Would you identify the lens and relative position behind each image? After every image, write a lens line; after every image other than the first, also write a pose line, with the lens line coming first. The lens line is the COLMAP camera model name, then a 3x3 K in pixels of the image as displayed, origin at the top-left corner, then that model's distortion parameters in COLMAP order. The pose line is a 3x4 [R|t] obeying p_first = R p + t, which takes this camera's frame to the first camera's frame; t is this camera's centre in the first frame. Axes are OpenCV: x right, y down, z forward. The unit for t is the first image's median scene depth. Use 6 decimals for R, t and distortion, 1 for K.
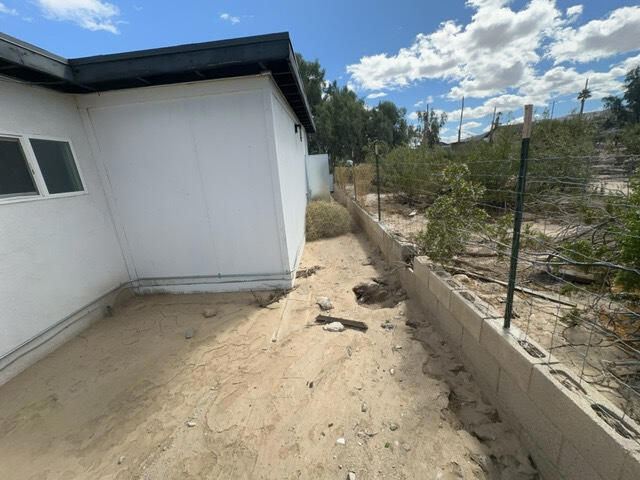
lens RADIAL K [[254.9, 0, 317.9], [0, 254.9, 238.0], [0, 0, 1]] dist [0.000258, 0.000560]
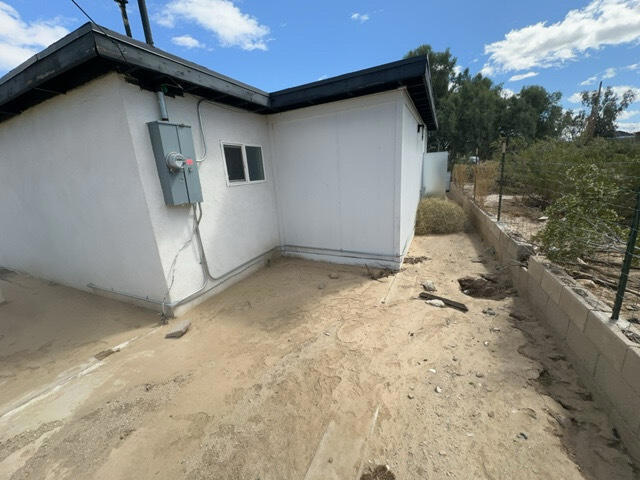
lens RADIAL K [[254.9, 0, 320.3], [0, 254.9, 240.4], [0, 0, 1]] dist [0.000258, 0.000560]
pose [[0.920376, 0.120195, -0.372105, -0.020341], [-0.111712, 0.992750, 0.044358, 0.063418], [0.374739, 0.000743, 0.927130, -0.257950]]
